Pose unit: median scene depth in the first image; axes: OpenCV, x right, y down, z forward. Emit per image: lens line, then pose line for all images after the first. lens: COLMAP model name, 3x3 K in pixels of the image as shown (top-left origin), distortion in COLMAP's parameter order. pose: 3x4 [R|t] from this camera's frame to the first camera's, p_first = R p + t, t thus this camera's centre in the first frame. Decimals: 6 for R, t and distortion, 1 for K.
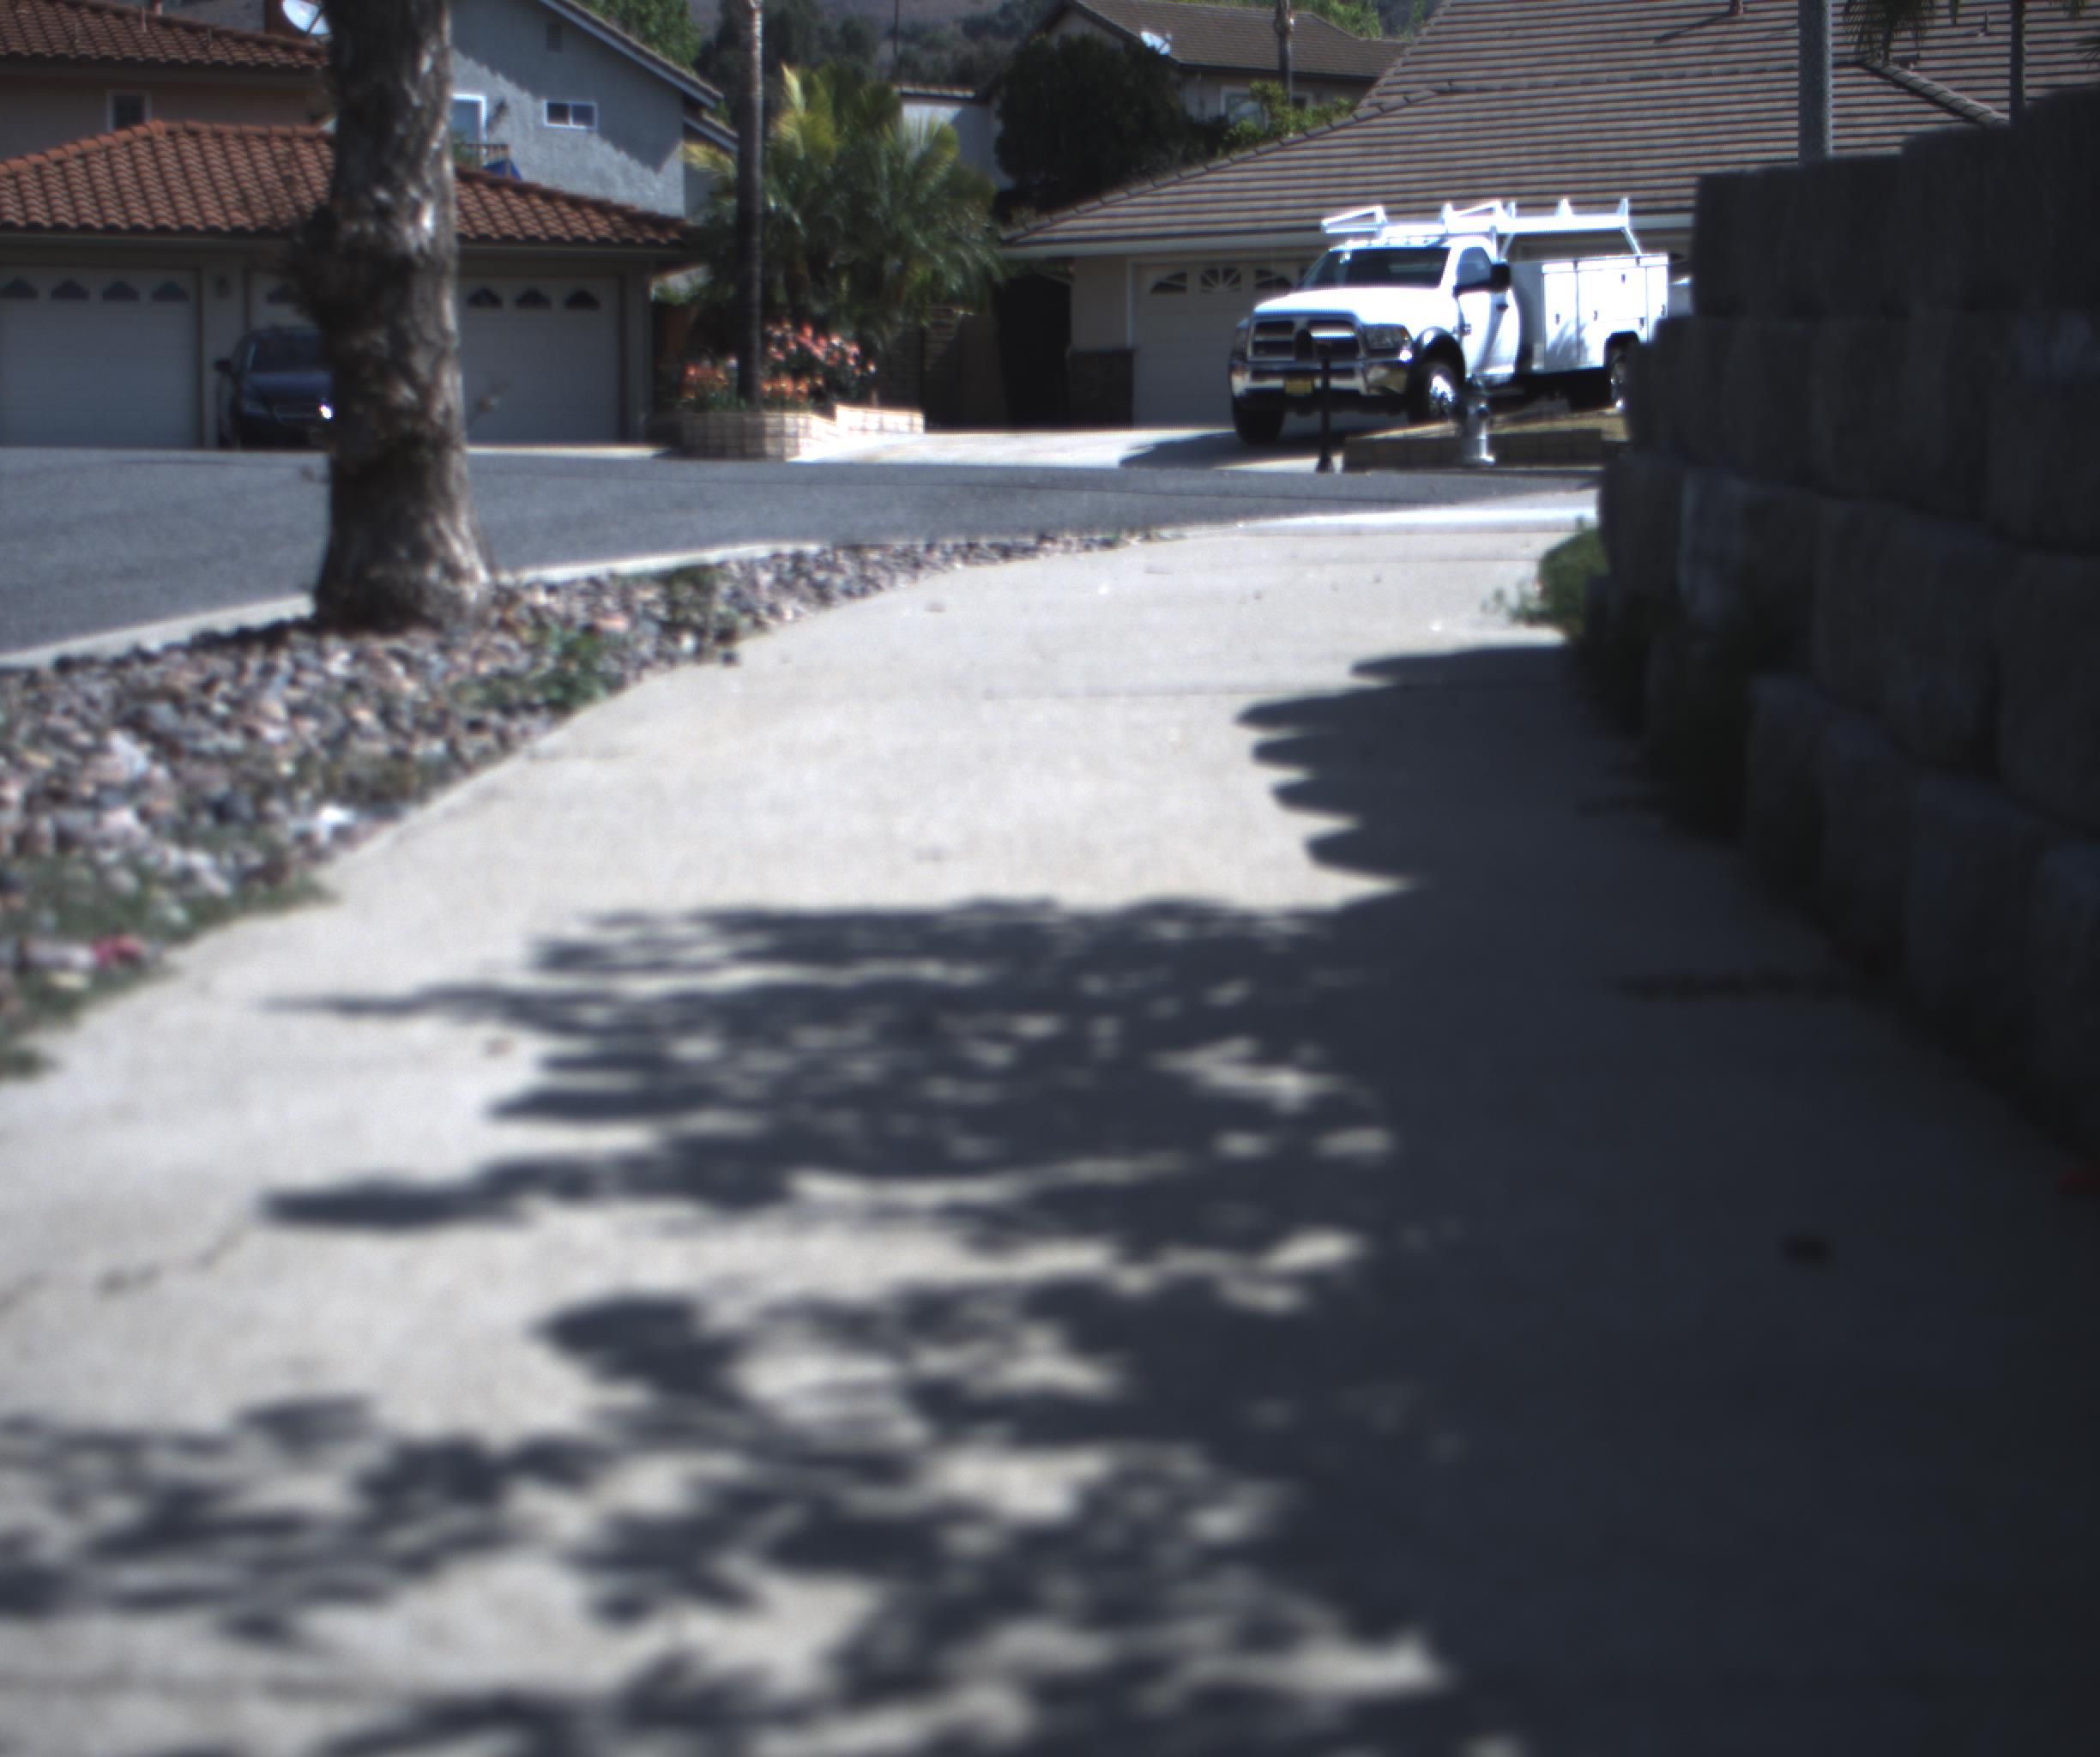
lens RADIAL K [[3914.4, 0, 1050.0], [0, 3914.4, 878.5], [0, 0, 1]] dist [-0.185766, 0.882160]
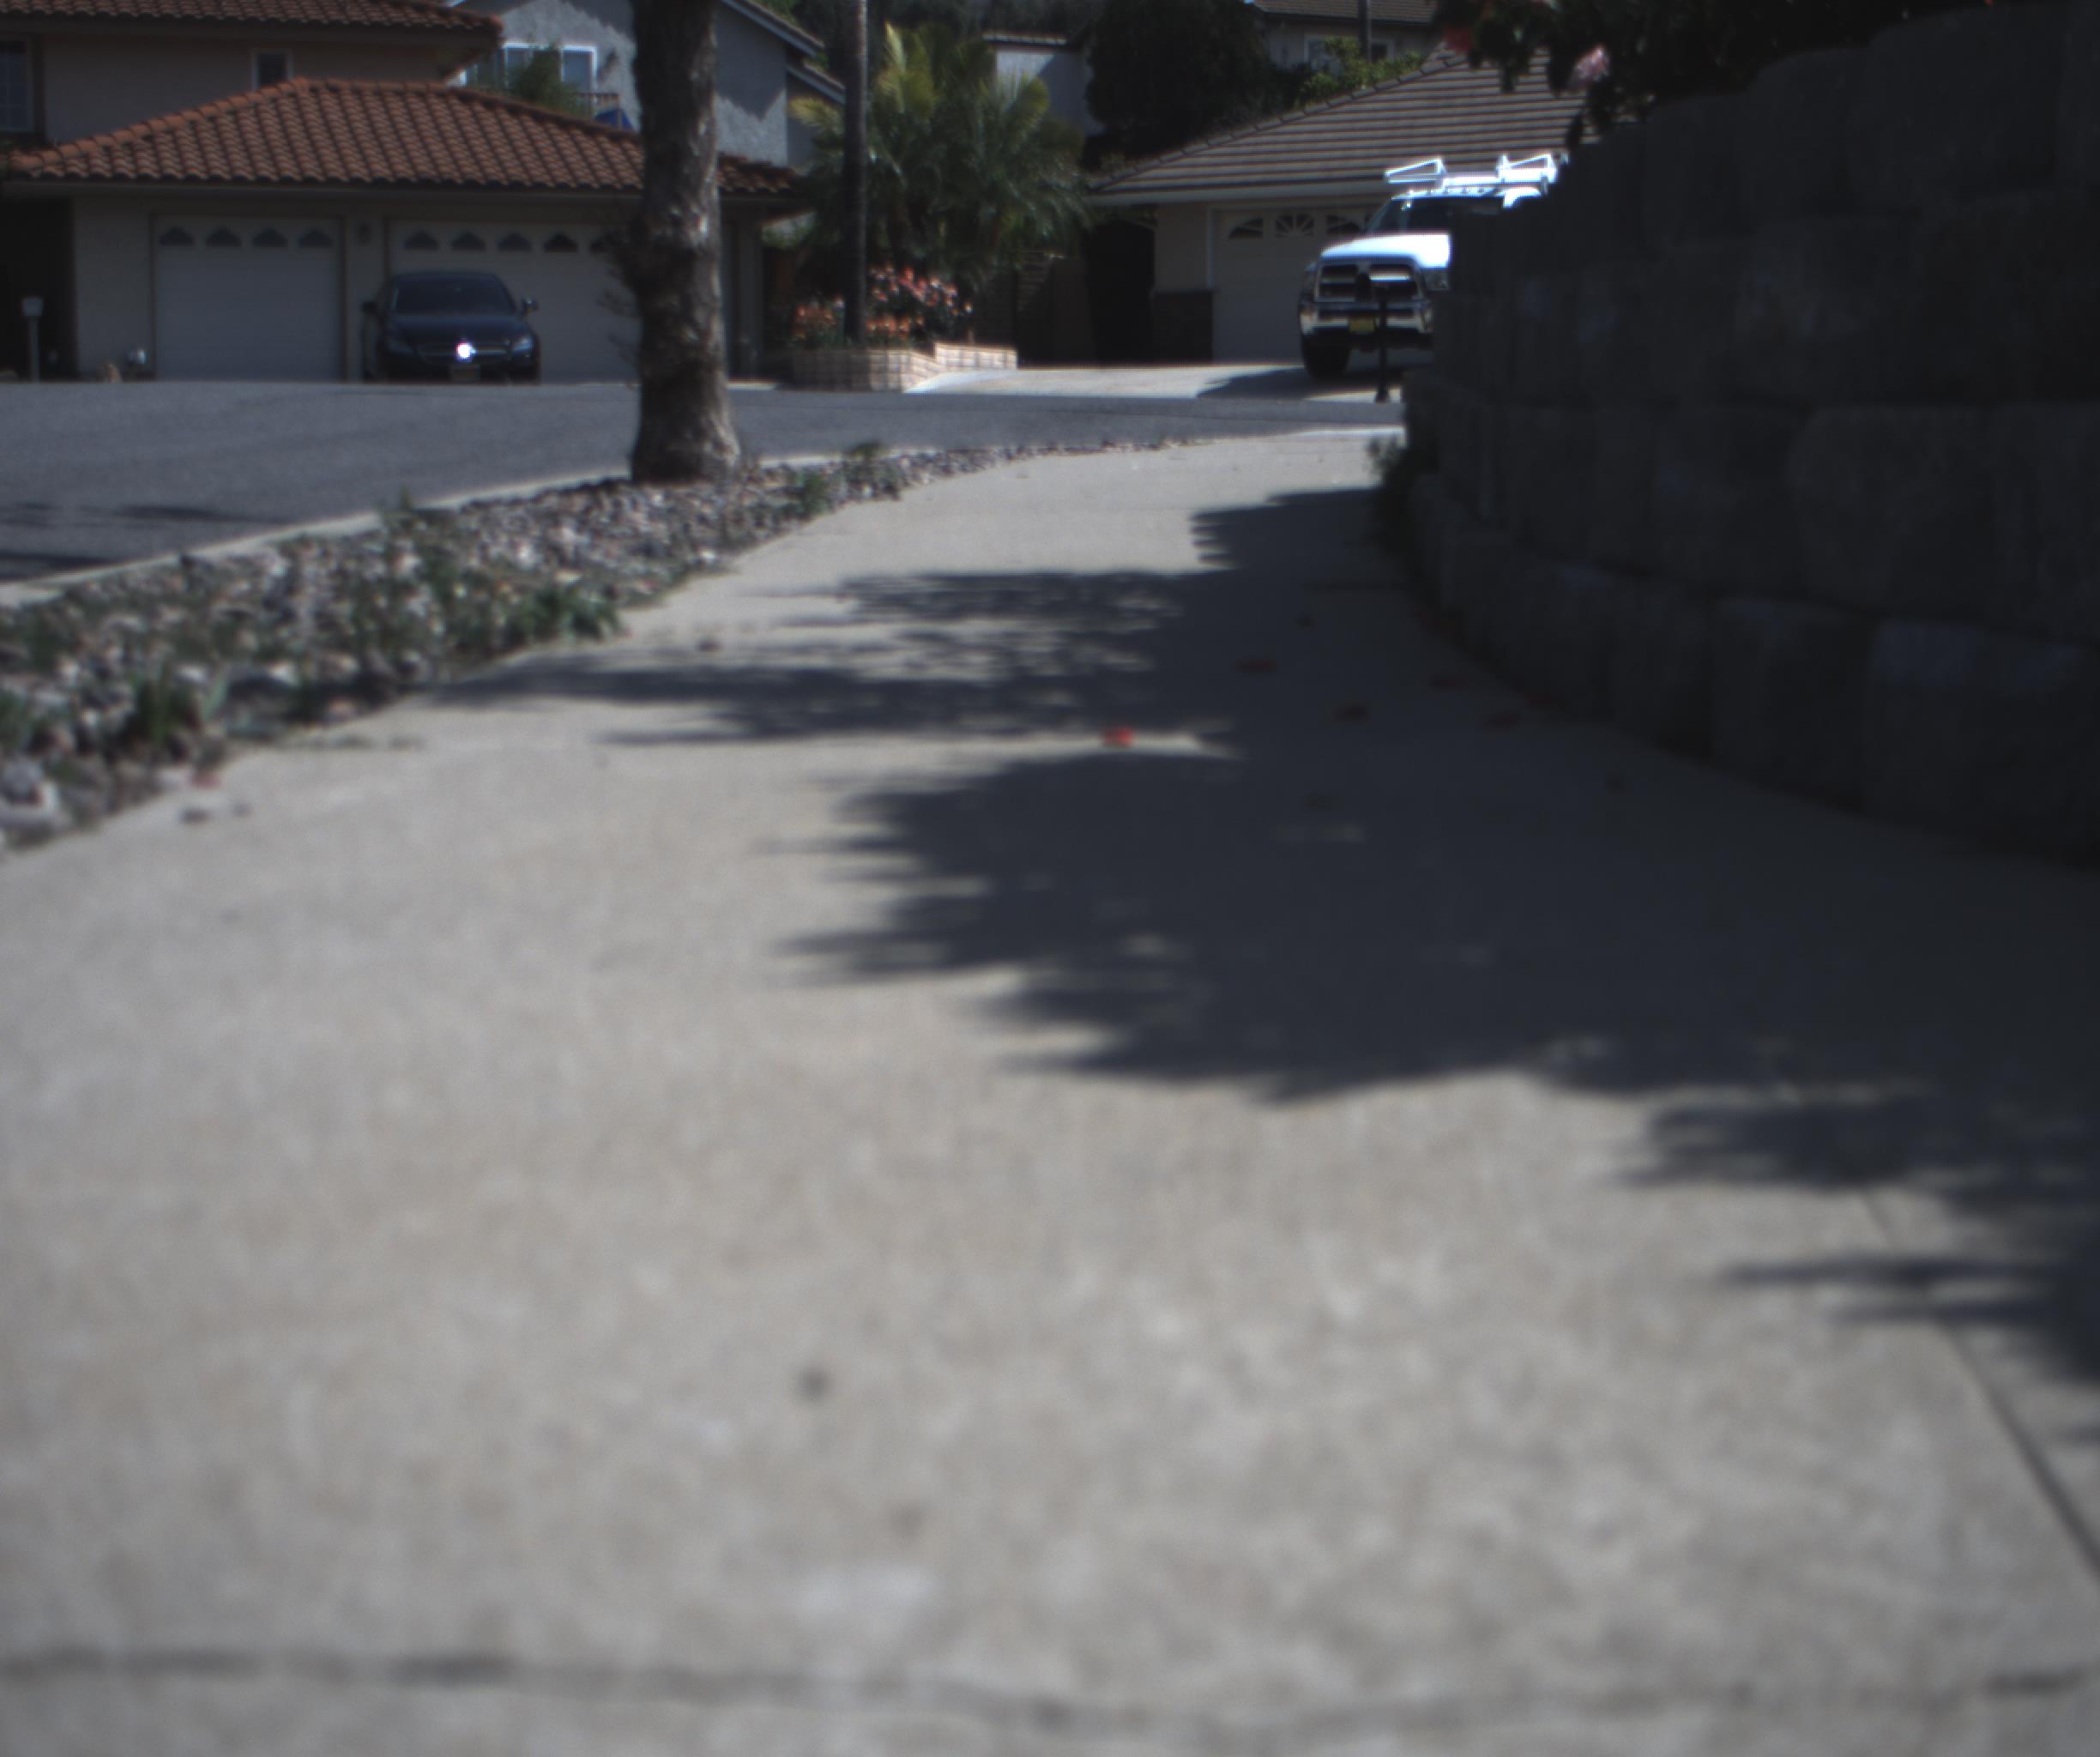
lens RADIAL K [[3914.4, 0, 1050.0], [0, 3914.4, 878.5], [0, 0, 1]] dist [-0.185766, 0.882160]
pose [[0.999714, 0.001210, -0.023891, 0.002545], [-0.000834, 0.999876, 0.015741, 0.008925], [0.023907, -0.015716, 0.999591, -0.073250]]
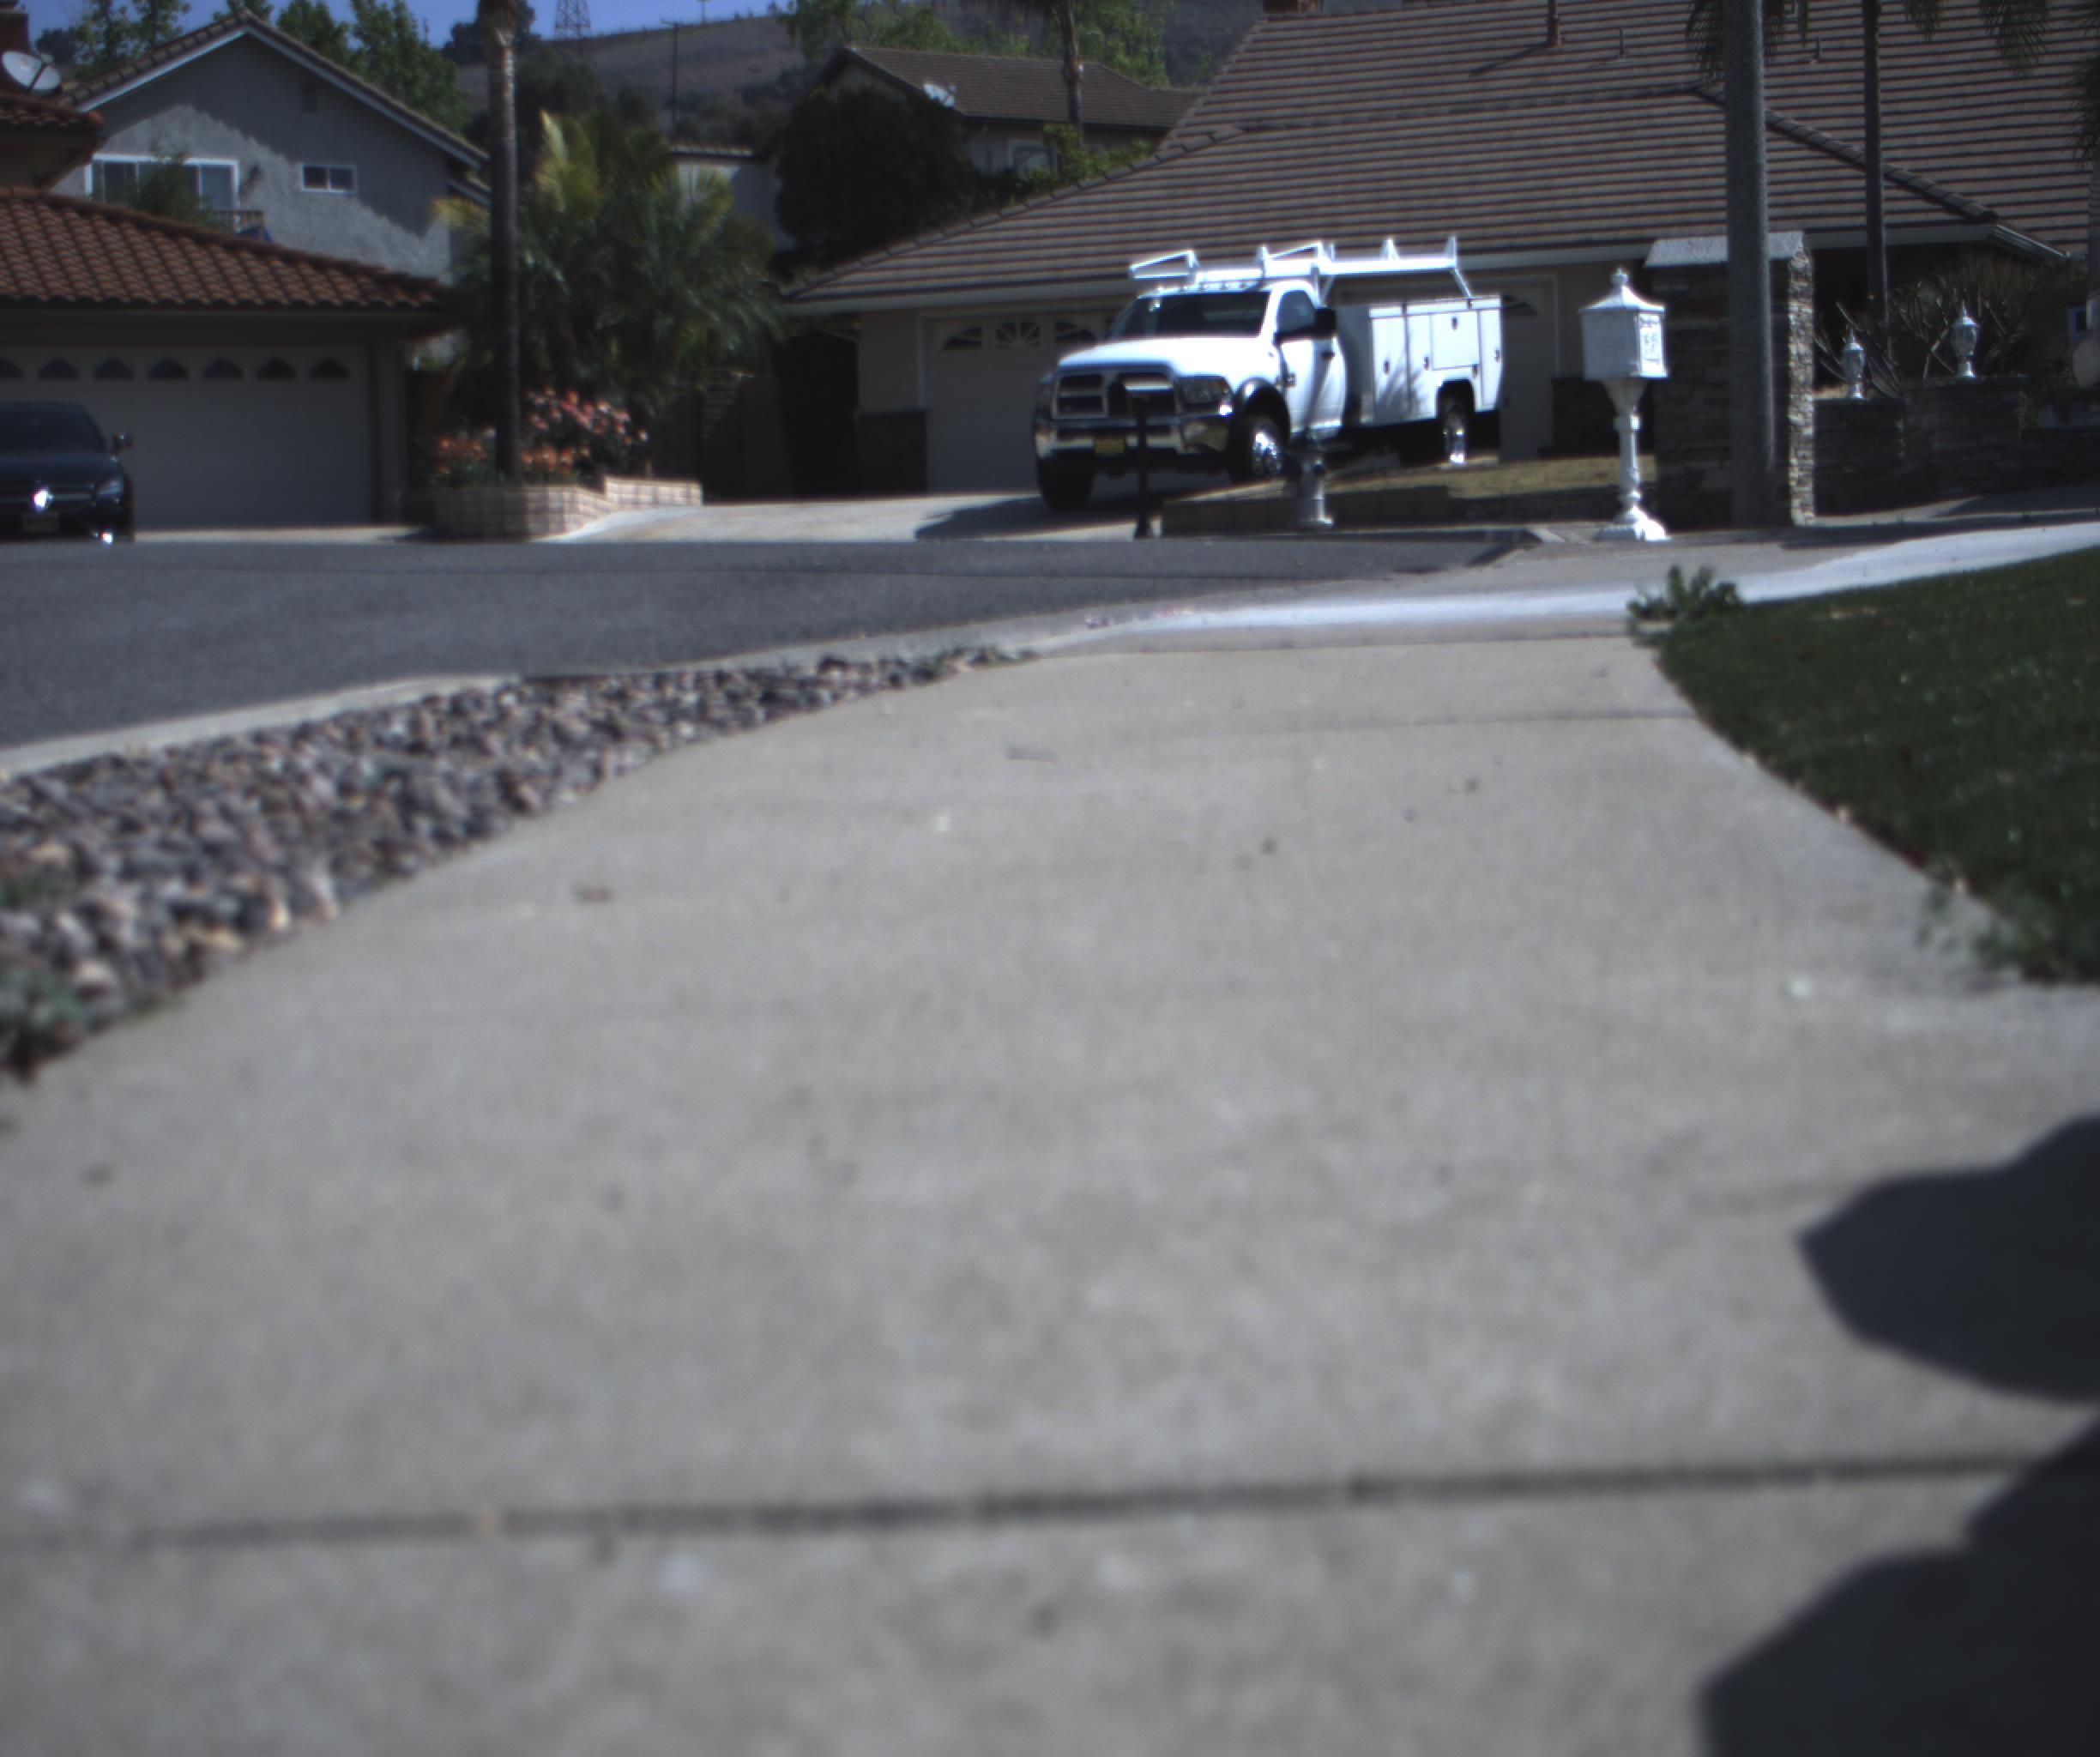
lens RADIAL K [[3914.4, 0, 1050.0], [0, 3914.4, 878.5], [0, 0, 1]] dist [-0.185766, 0.882160]
pose [[0.998359, -0.025024, 0.051518, 0.000167], [0.025883, 0.999536, -0.016083, -0.008698], [-0.051092, 0.017390, 0.998543, 0.073809]]
